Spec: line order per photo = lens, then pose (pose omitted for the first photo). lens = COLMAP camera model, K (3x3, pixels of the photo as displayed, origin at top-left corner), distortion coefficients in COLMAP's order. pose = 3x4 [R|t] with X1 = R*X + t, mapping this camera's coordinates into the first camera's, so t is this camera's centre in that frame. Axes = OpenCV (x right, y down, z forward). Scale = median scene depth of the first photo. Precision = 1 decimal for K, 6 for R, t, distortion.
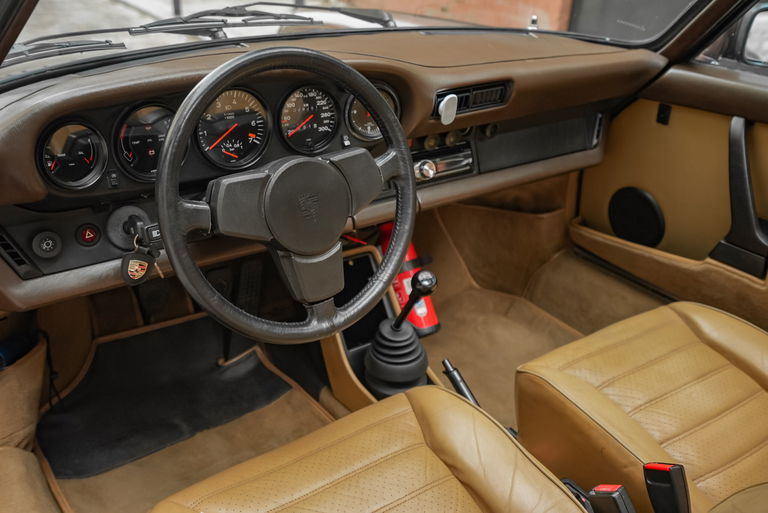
lens RADIAL K [[748.0, 0, 381.6], [0, 748.0, 257.5], [0, 0, 1]] dist [0.091567, 0.014768]
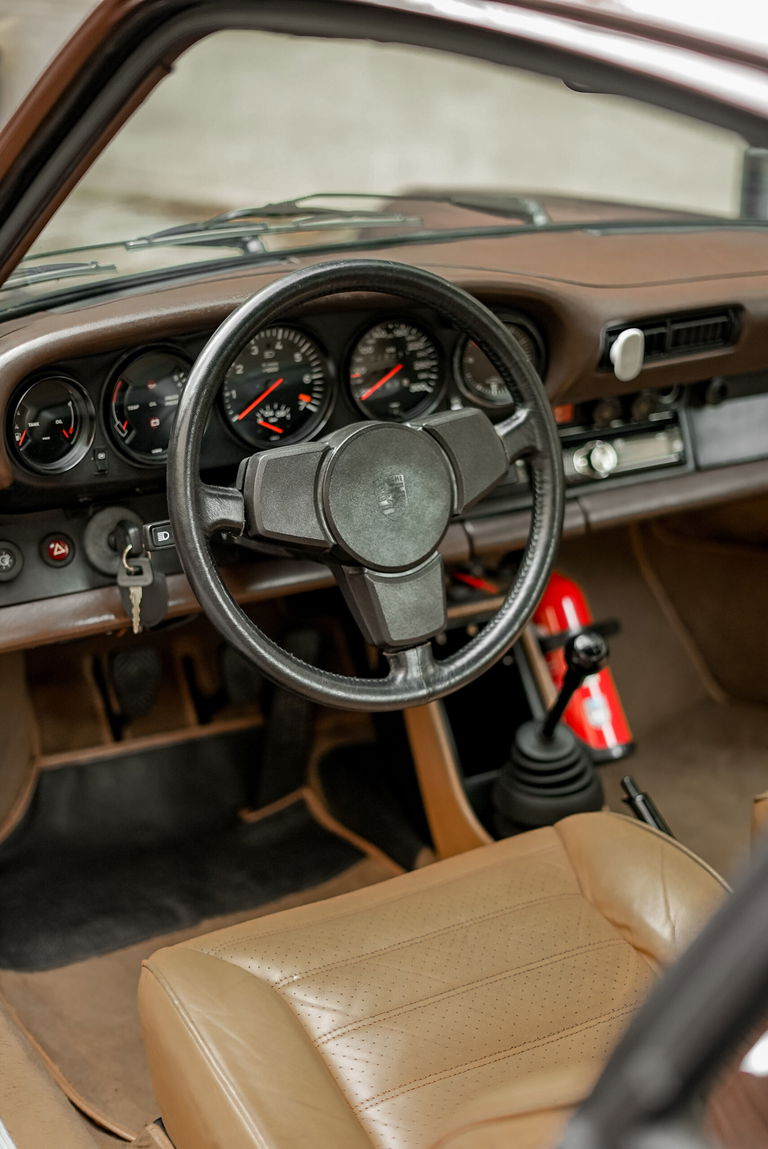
lens RADIAL K [[1715.7, 0, 379.8], [0, 1715.7, 565.0], [0, 0, 1]] dist [-0.019061, 0.004550]
pose [[0.992654, -0.002760, -0.120957, 0.061793], [-0.009199, 0.995124, -0.098202, 0.114174], [0.120638, 0.098593, 0.987788, -0.387368]]
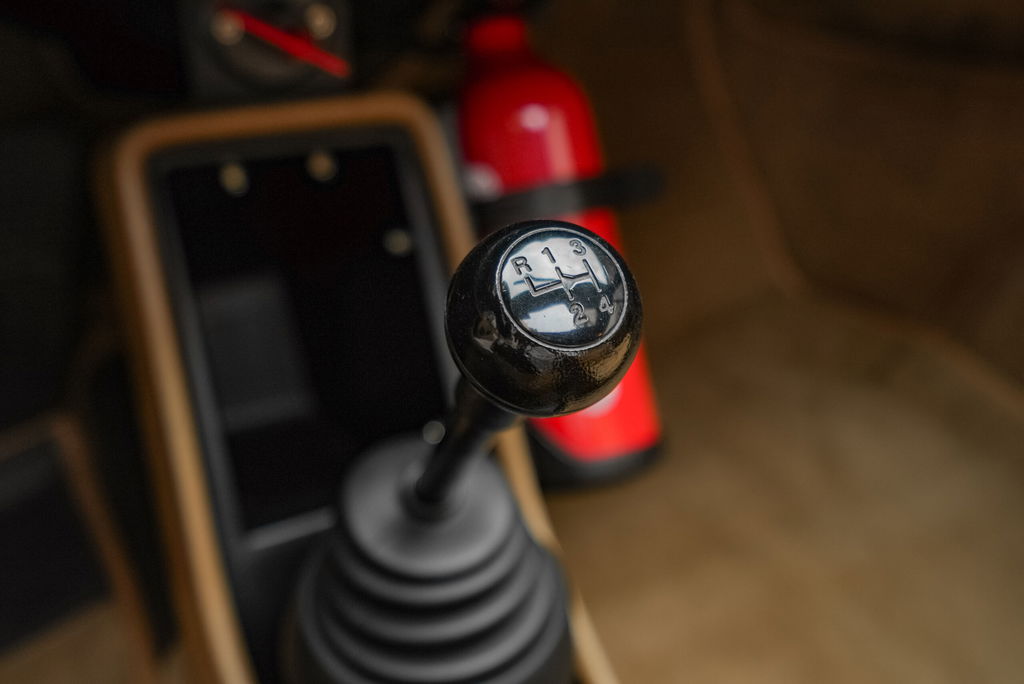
lens RADIAL K [[997.3, 0, 508.9], [0, 997.3, 343.4], [0, 0, 1]] dist [0.091567, 0.014768]
pose [[0.990667, 0.097064, -0.095697, 0.075062], [-0.082004, 0.985221, 0.150382, 0.013219], [0.108880, -0.141131, 0.983985, 0.898188]]
